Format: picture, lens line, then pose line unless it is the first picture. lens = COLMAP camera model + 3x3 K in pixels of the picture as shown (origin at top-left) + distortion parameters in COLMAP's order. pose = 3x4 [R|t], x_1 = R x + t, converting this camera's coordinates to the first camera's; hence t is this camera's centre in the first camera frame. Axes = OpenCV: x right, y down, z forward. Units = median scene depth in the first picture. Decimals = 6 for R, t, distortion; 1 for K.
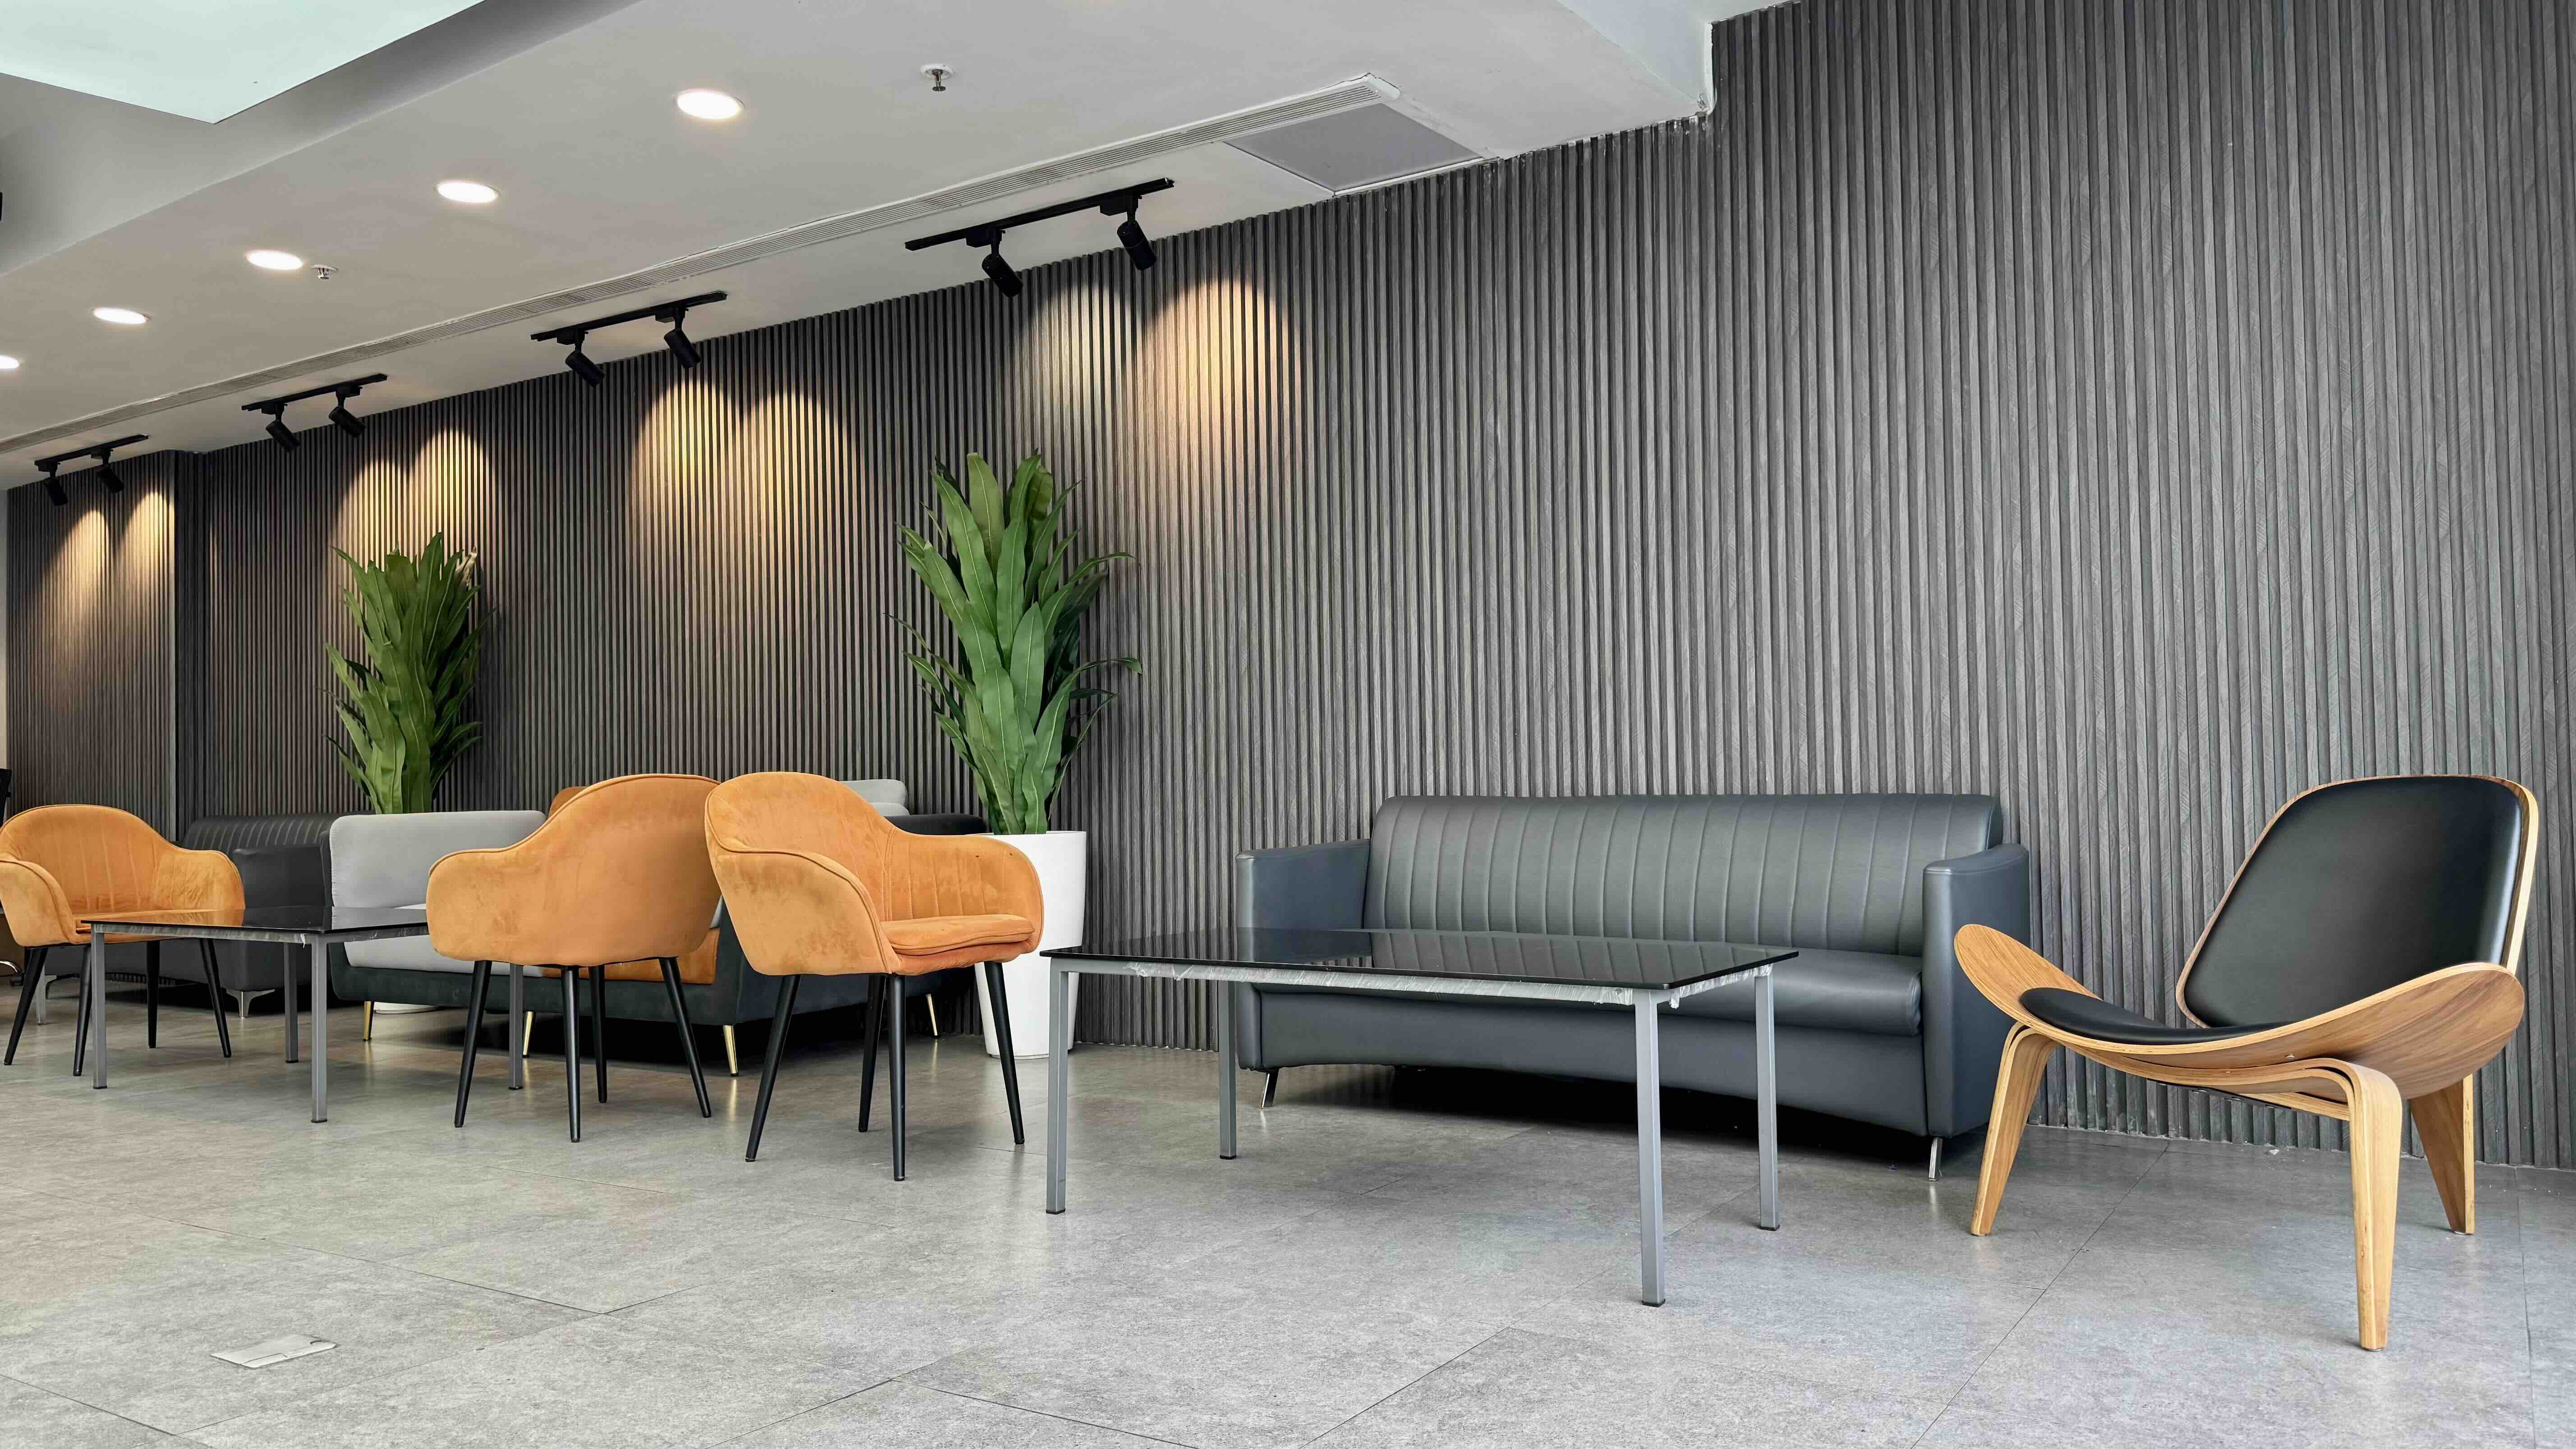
lens RADIAL K [[1791.0, 0, 1288.0], [0, 1791.0, 724.5], [0, 0, 1]] dist [0.004664, -0.003437]
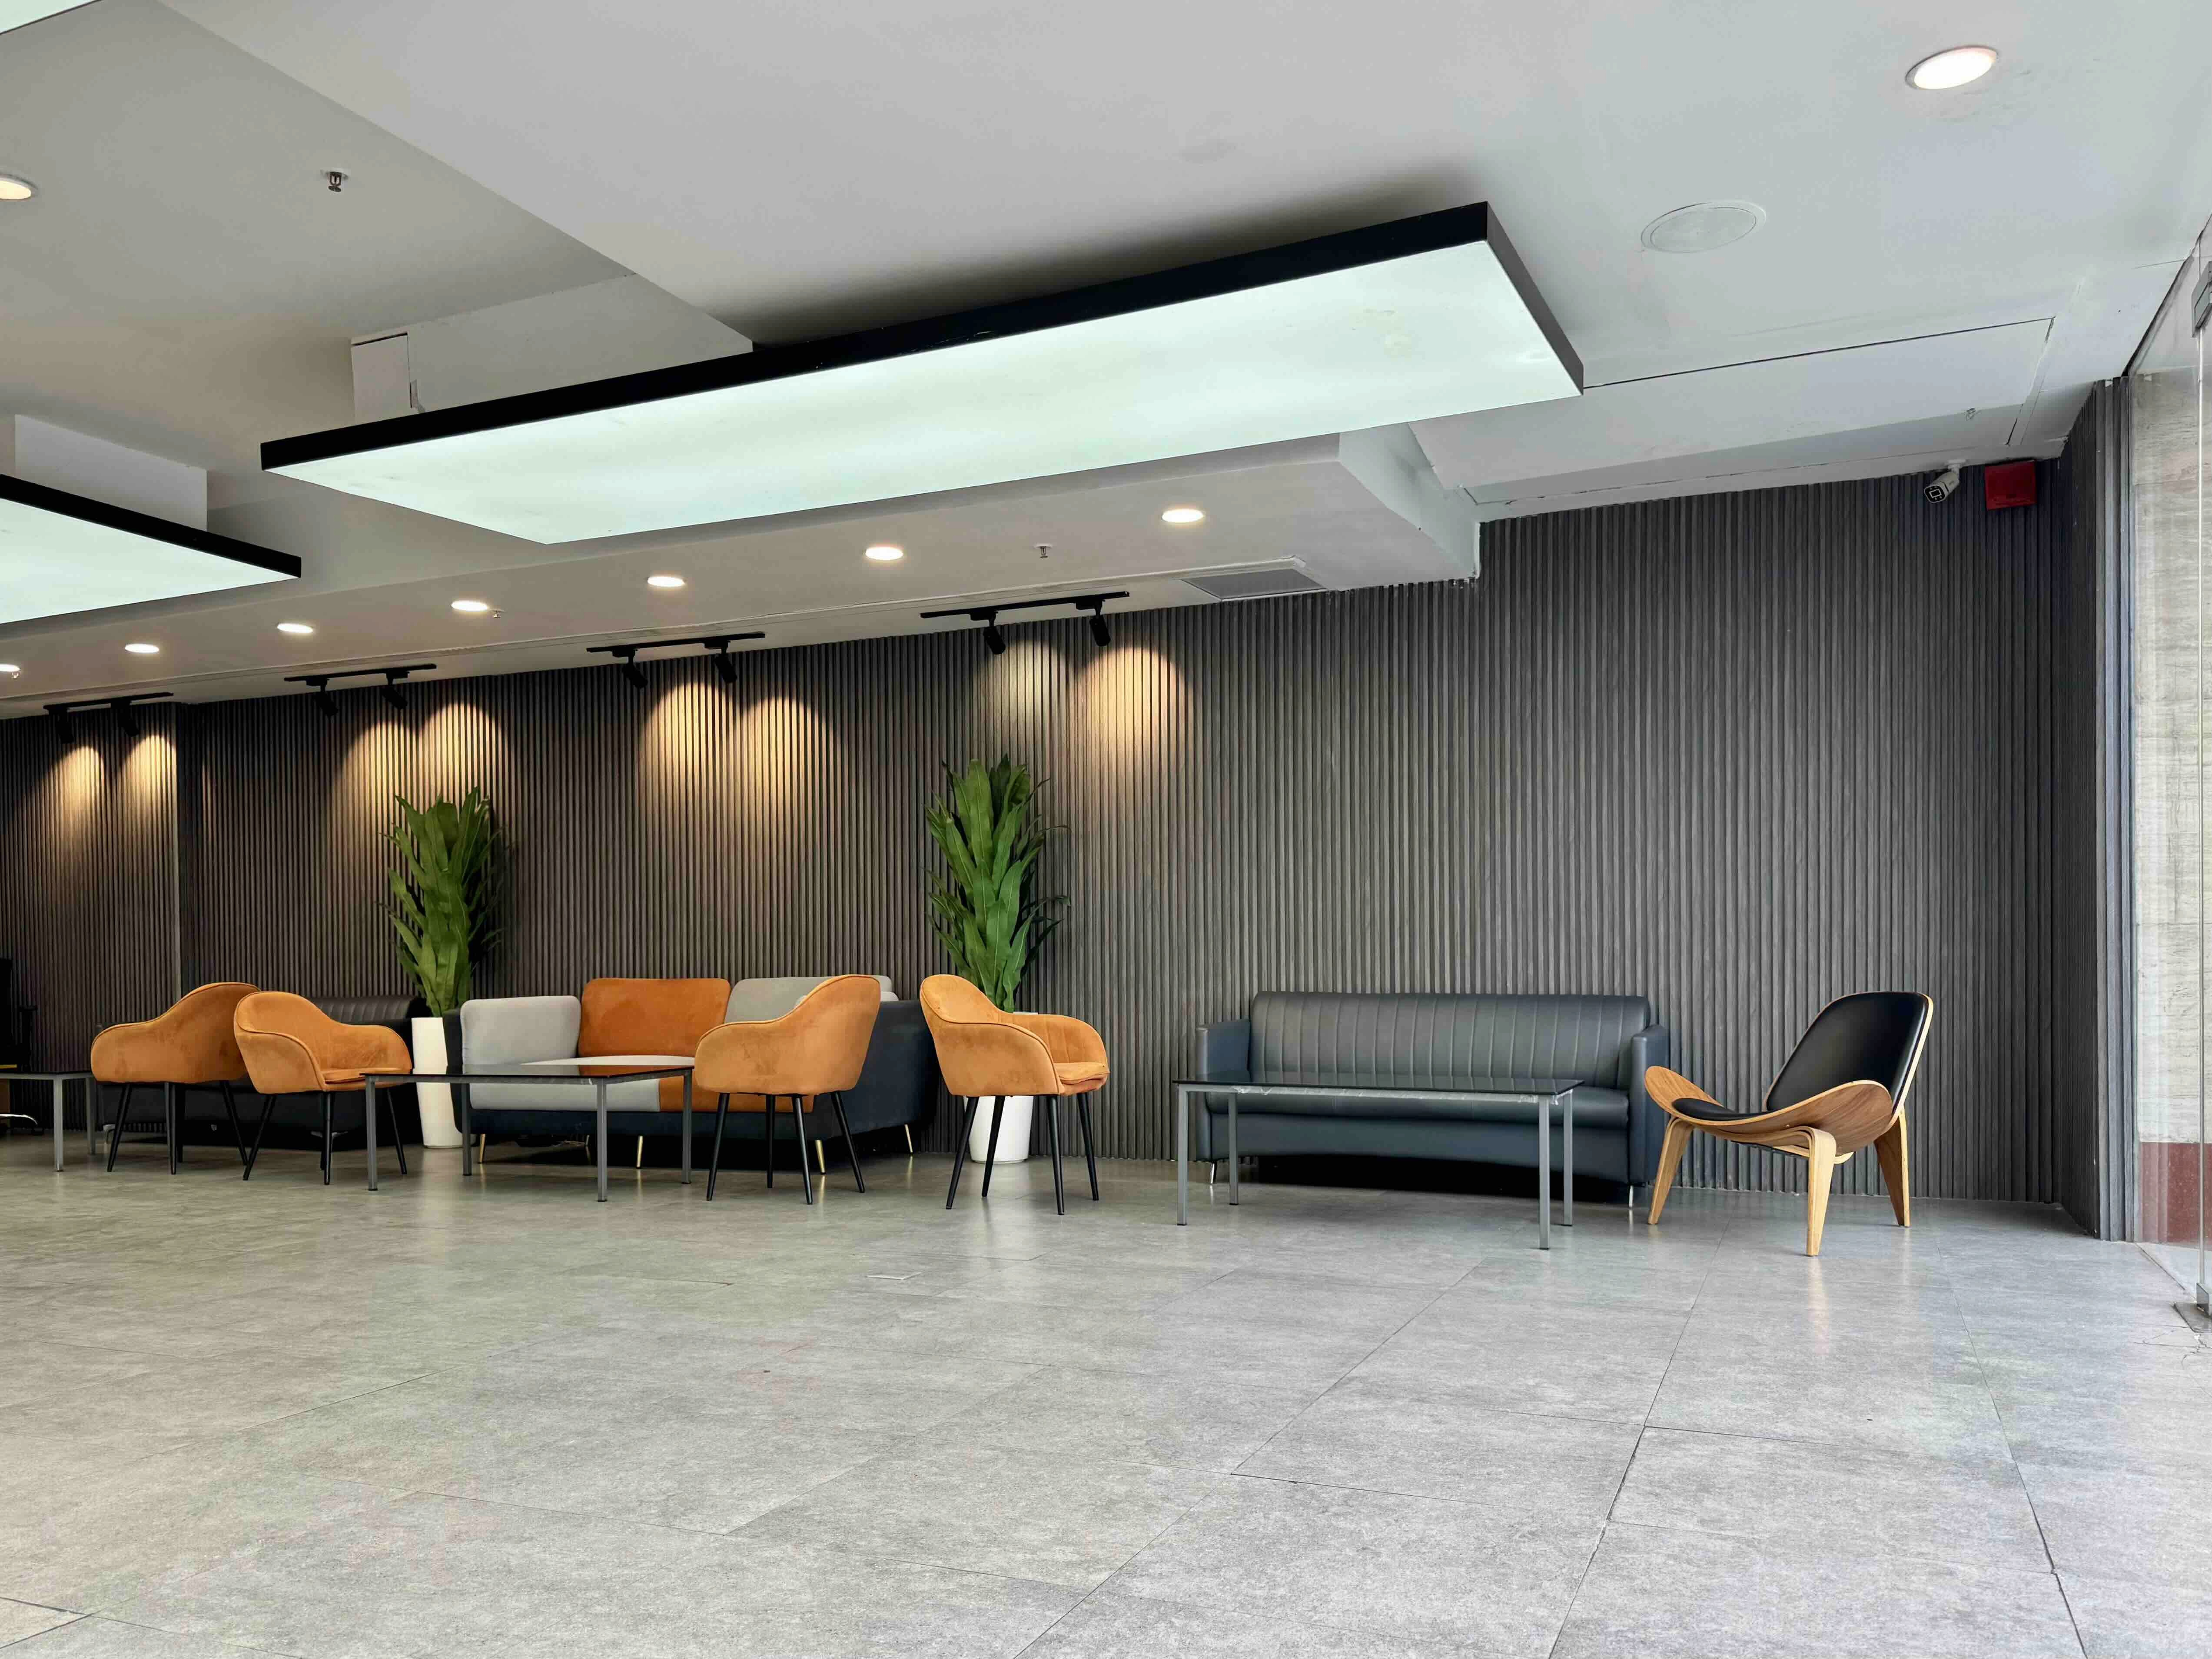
lens RADIAL K [[1553.2, 0, 1102.6], [0, 1553.2, 913.3], [0, 0, 1]] dist [-0.002475, 0.000993]
pose [[0.991652, 0.016899, 0.127833, -0.272461], [-0.016257, 0.999849, -0.006065, -0.019380], [-0.127916, 0.003936, 0.991777, -0.352419]]
